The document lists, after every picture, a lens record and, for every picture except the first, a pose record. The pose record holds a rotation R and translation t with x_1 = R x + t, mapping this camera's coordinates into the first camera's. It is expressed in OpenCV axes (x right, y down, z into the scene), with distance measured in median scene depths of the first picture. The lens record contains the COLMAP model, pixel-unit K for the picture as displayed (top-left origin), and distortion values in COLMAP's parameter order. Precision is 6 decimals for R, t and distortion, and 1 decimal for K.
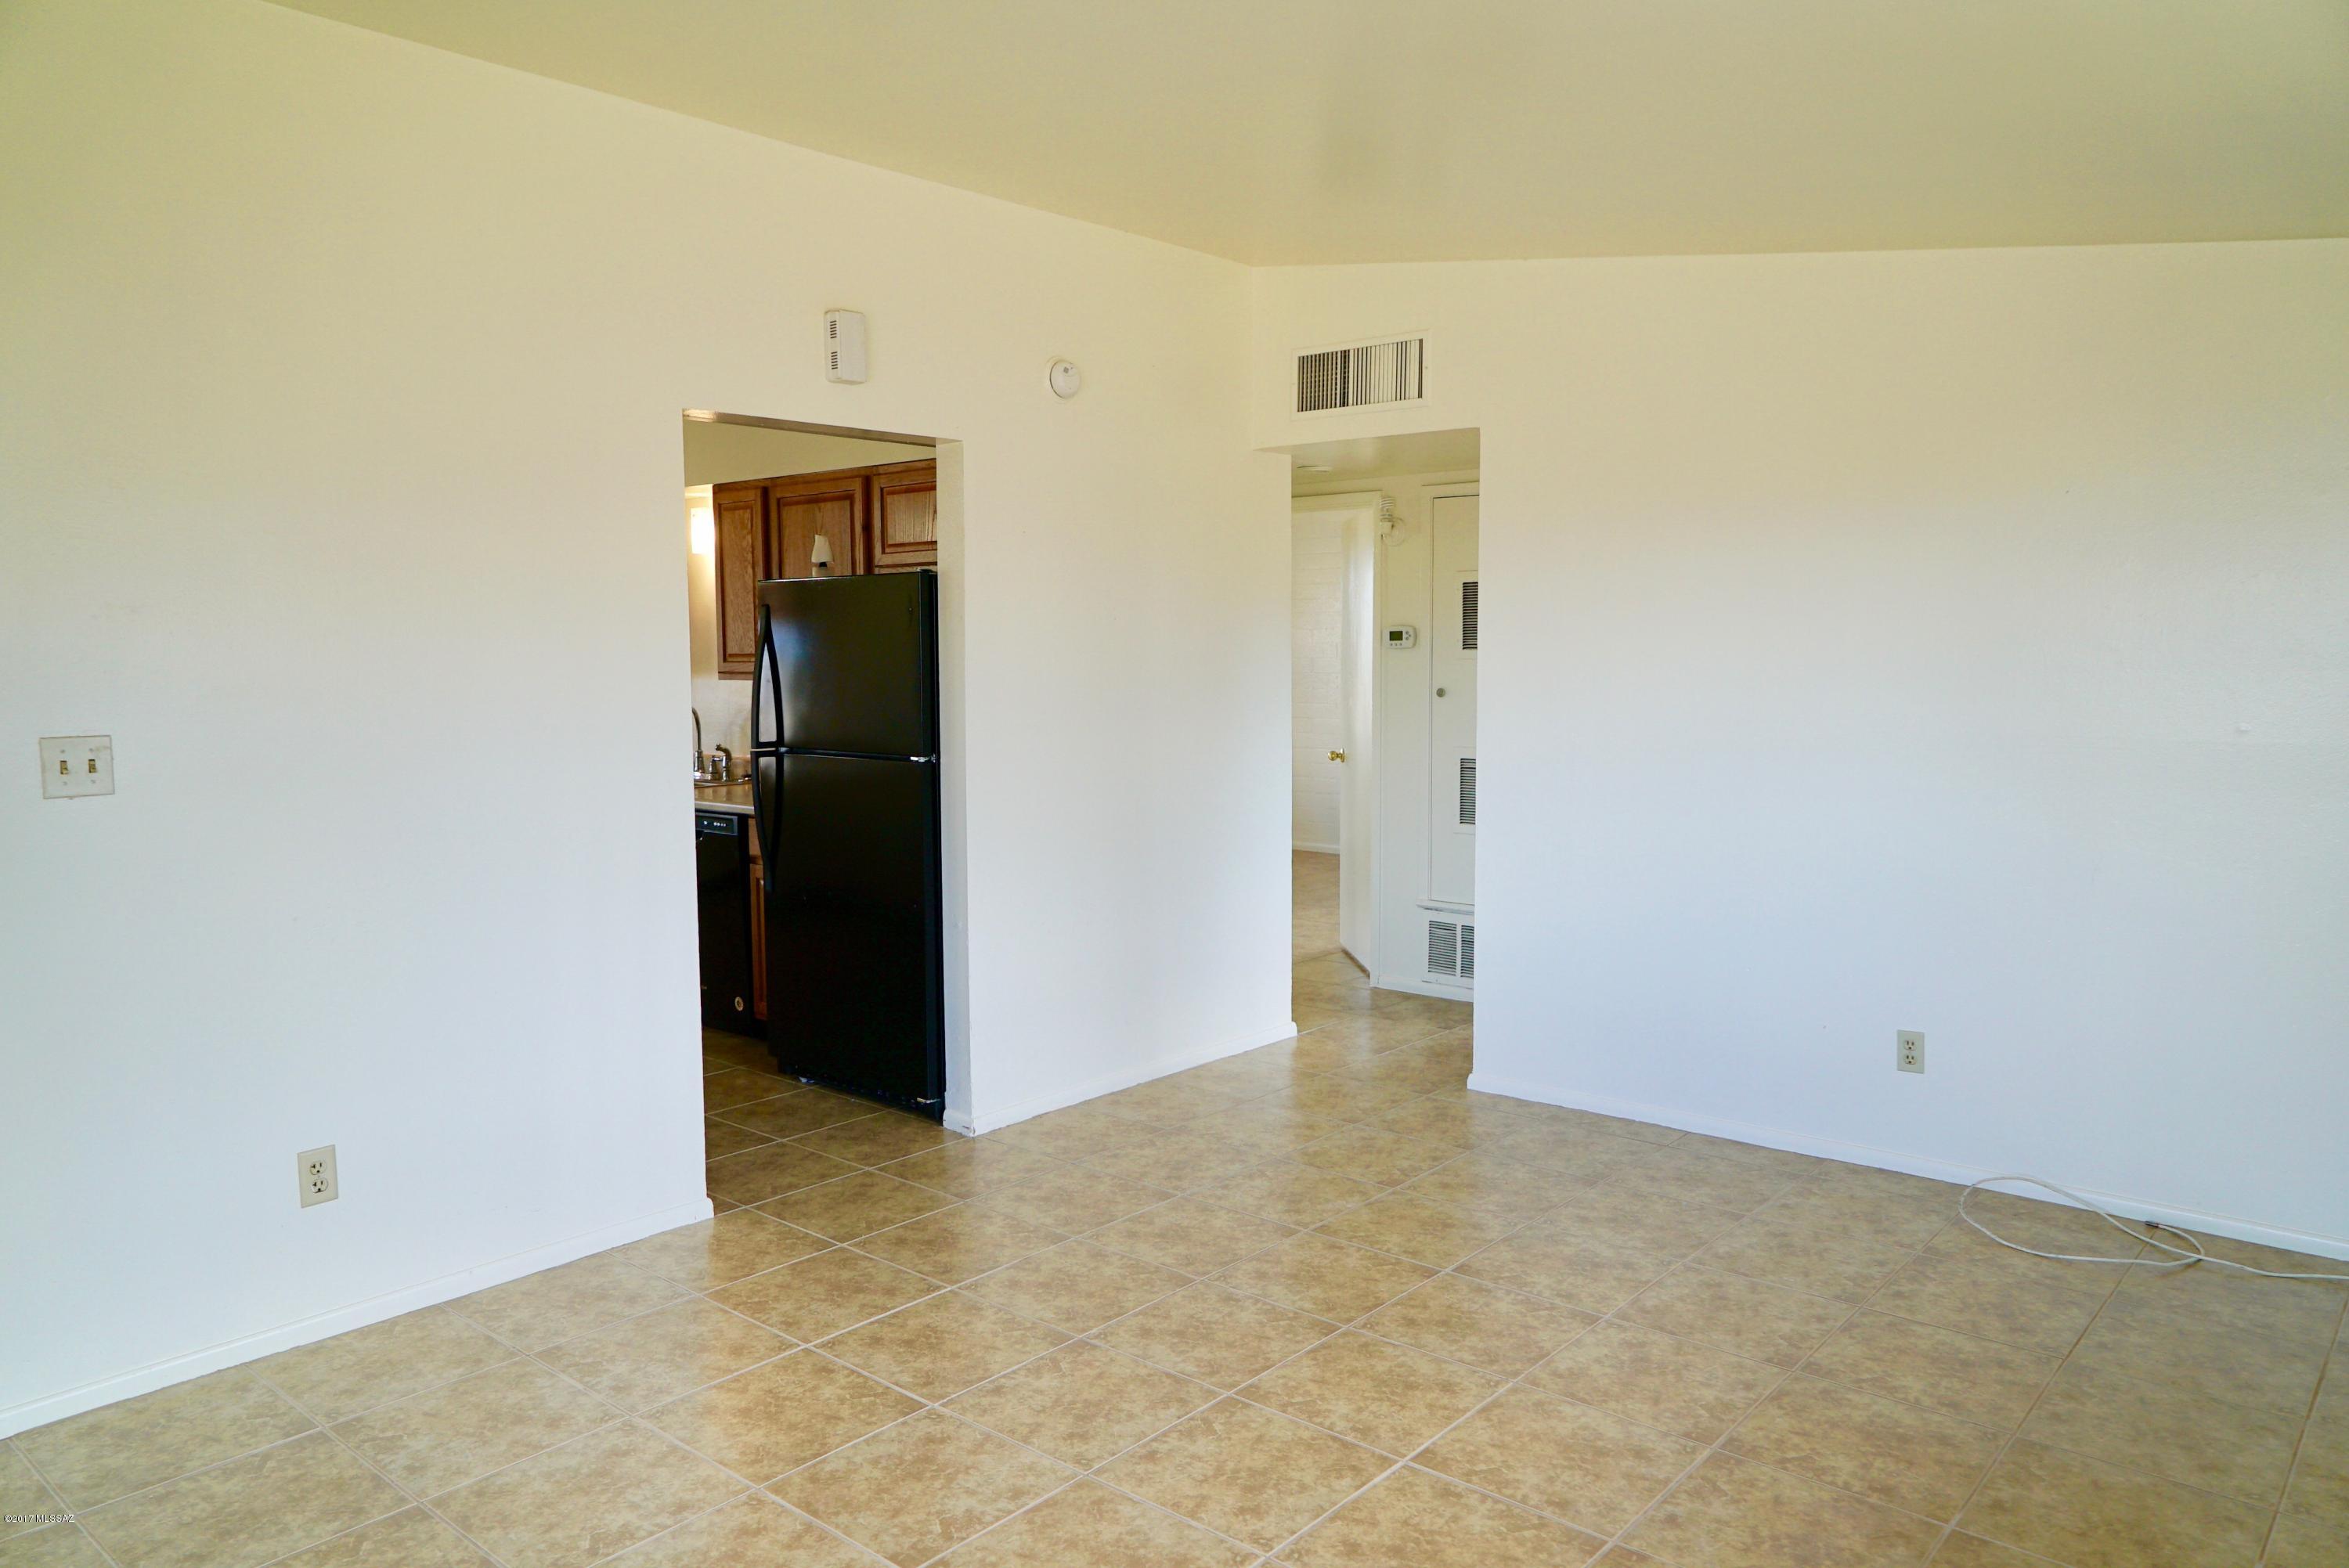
lens RADIAL K [[1625.4, 0, 1174.5], [0, 1625.4, 784.0], [0, 0, 1]] dist [-0.014362, 0.016612]
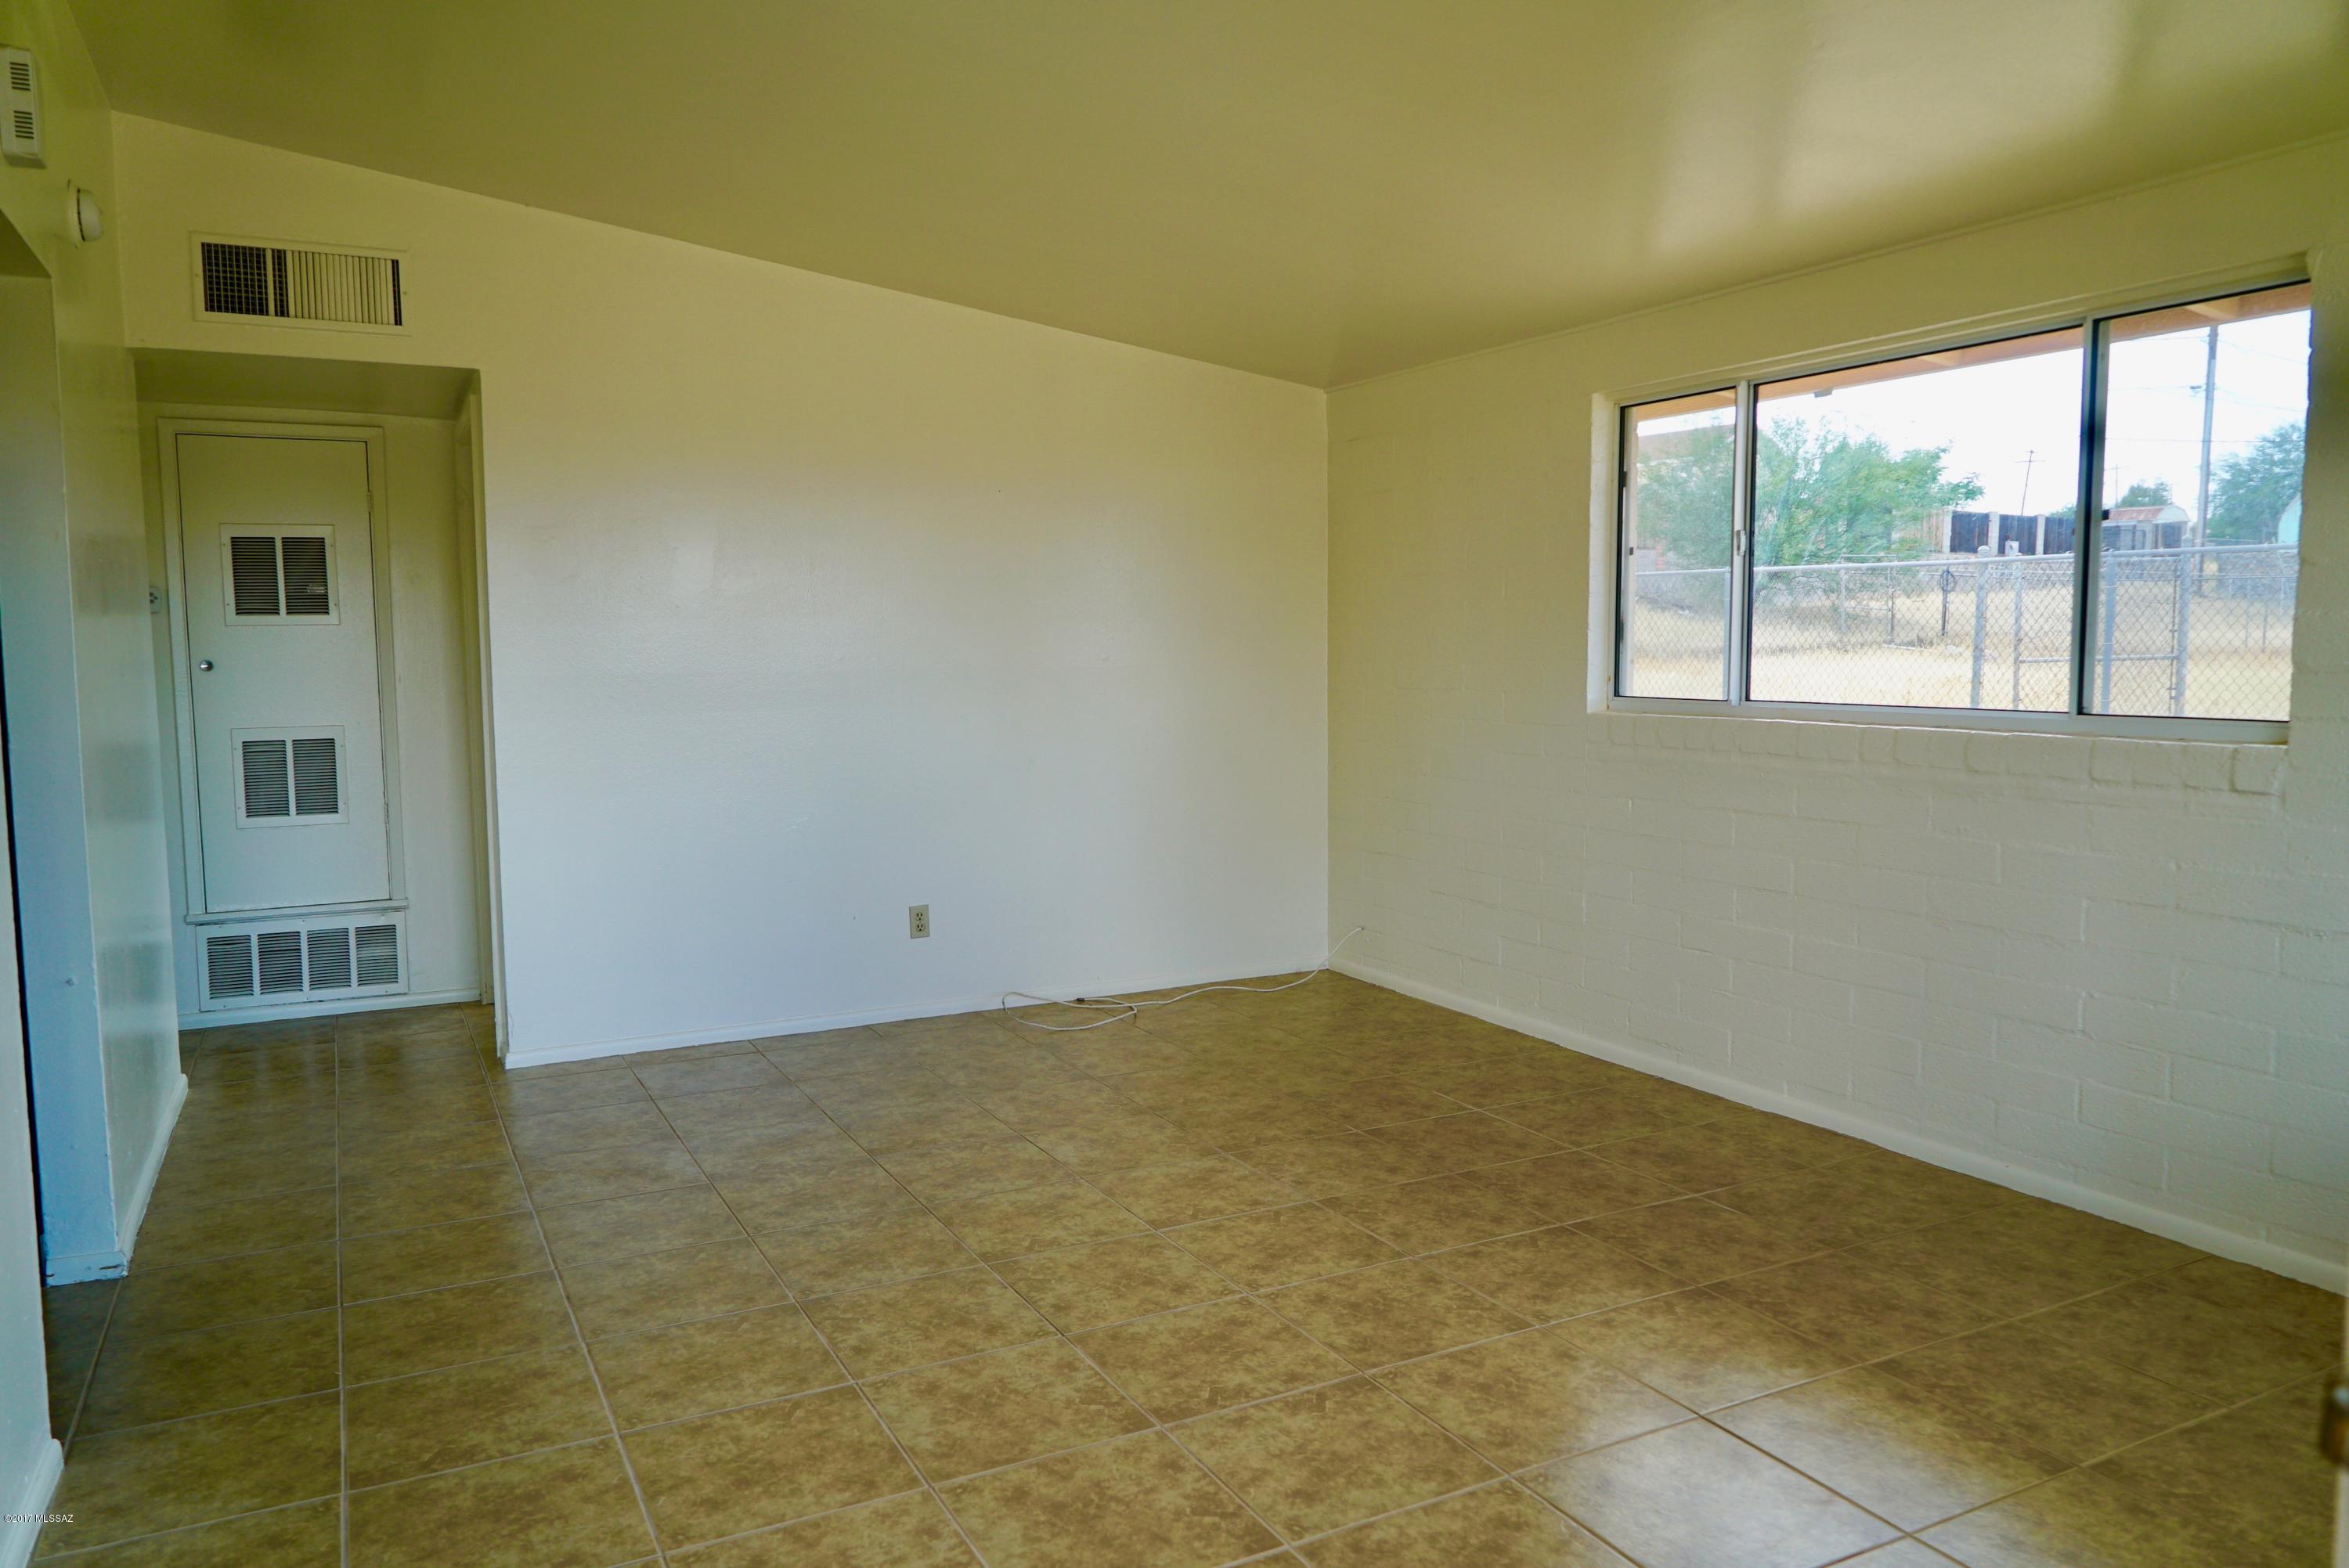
lens RADIAL K [[1625.4, 0, 1174.5], [0, 1625.4, 784.0], [0, 0, 1]] dist [-0.014362, 0.016612]
pose [[0.374765, -0.083034, 0.923394, -0.883517], [0.091314, 0.994445, 0.052363, 0.013789], [-0.922612, 0.064695, 0.380265, 0.451673]]
